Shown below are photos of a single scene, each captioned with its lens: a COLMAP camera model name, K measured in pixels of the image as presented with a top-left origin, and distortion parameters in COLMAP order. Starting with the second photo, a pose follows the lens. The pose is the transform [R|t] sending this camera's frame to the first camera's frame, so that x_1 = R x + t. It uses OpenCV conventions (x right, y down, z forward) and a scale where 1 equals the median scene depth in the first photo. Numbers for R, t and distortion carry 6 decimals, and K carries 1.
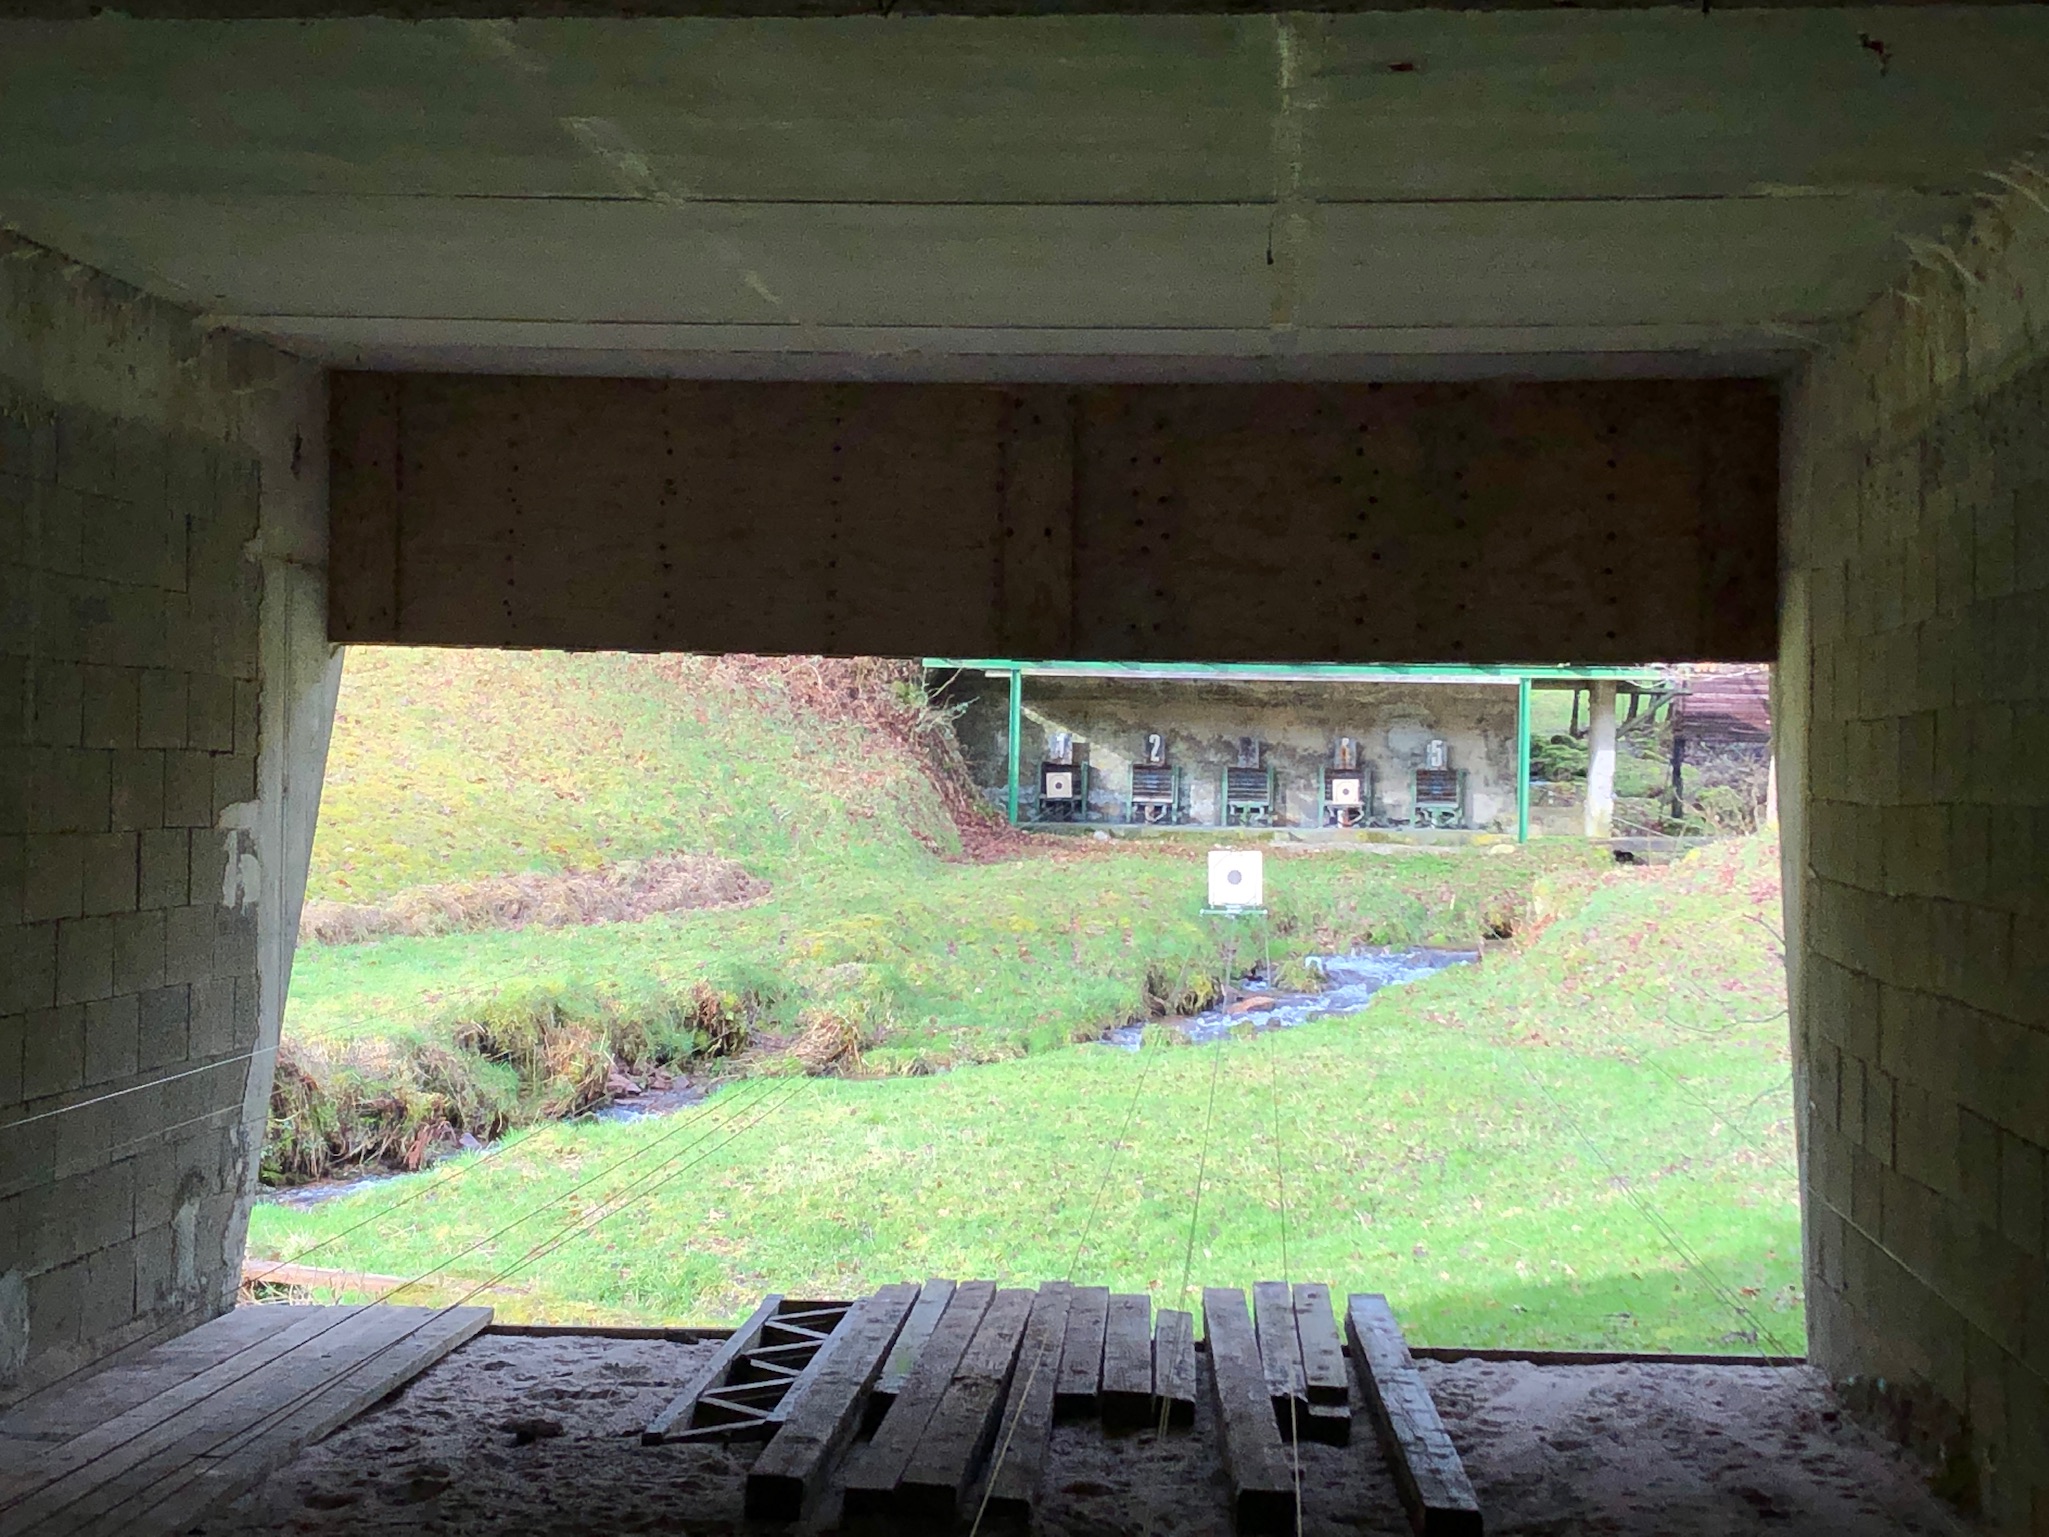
lens RADIAL K [[3540.4, 0, 1012.3], [0, 3540.4, 747.8], [0, 0, 1]] dist [0.082876, 0.000000]
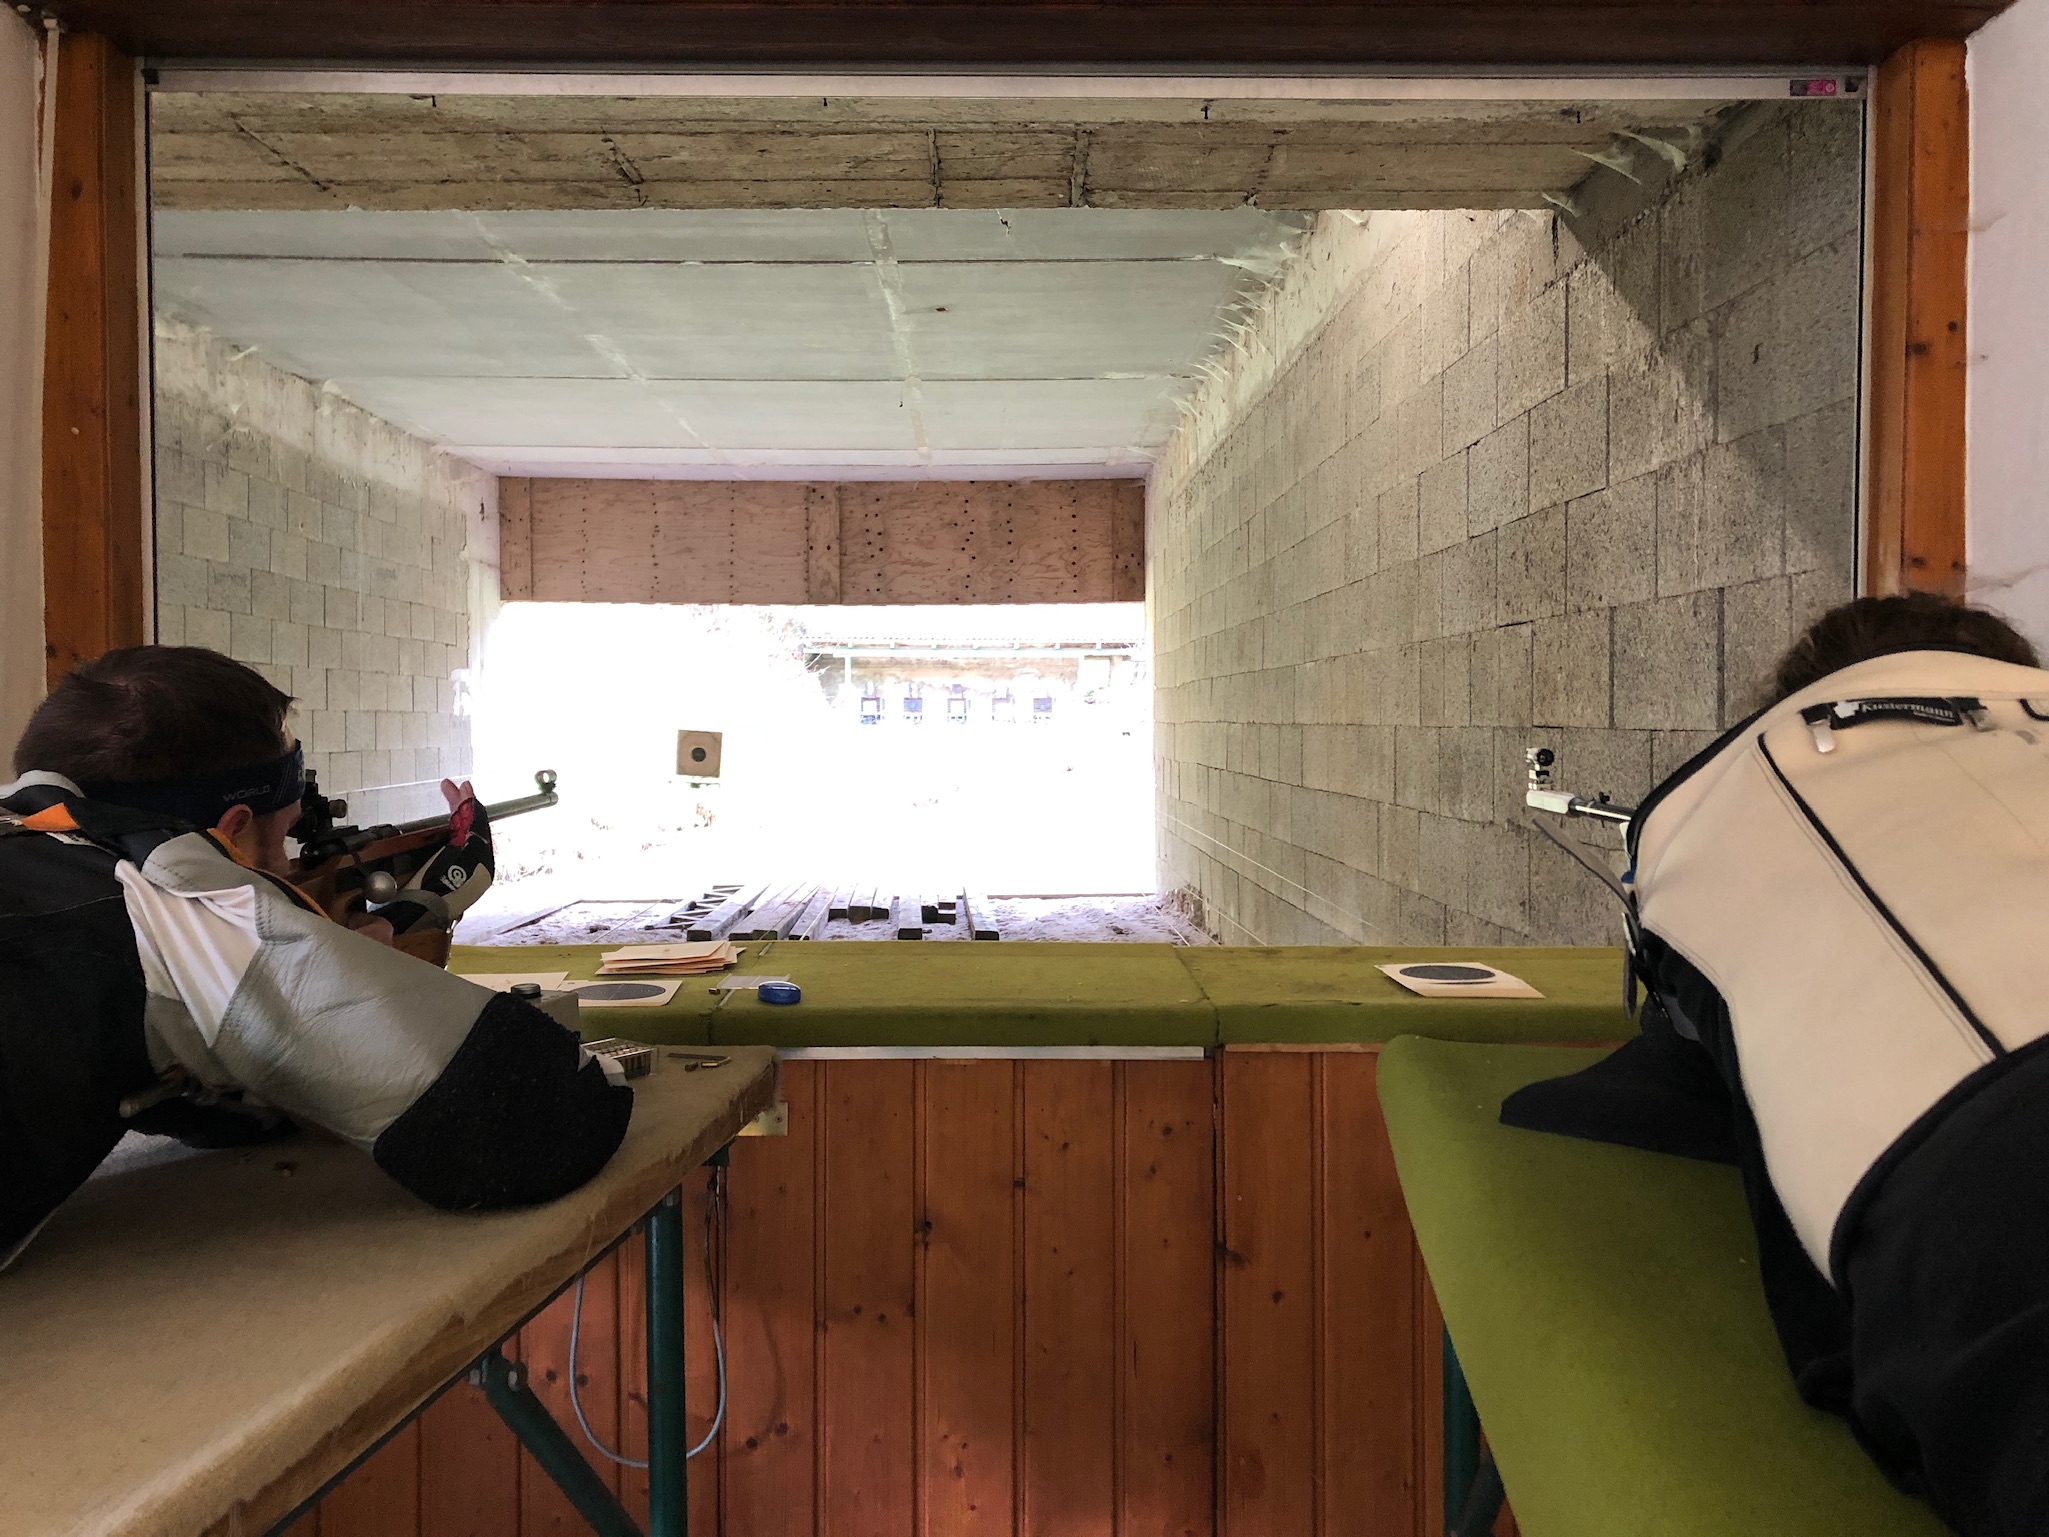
lens RADIAL K [[1668.6, 0, 1022.1], [0, 1668.6, 752.8], [0, 0, 1]] dist [0.045946, -0.033074]
pose [[0.995019, -0.019666, 0.097725, 0.031195], [0.016844, 0.999419, 0.029619, 0.047246], [-0.098250, -0.027825, 0.994773, -0.086473]]
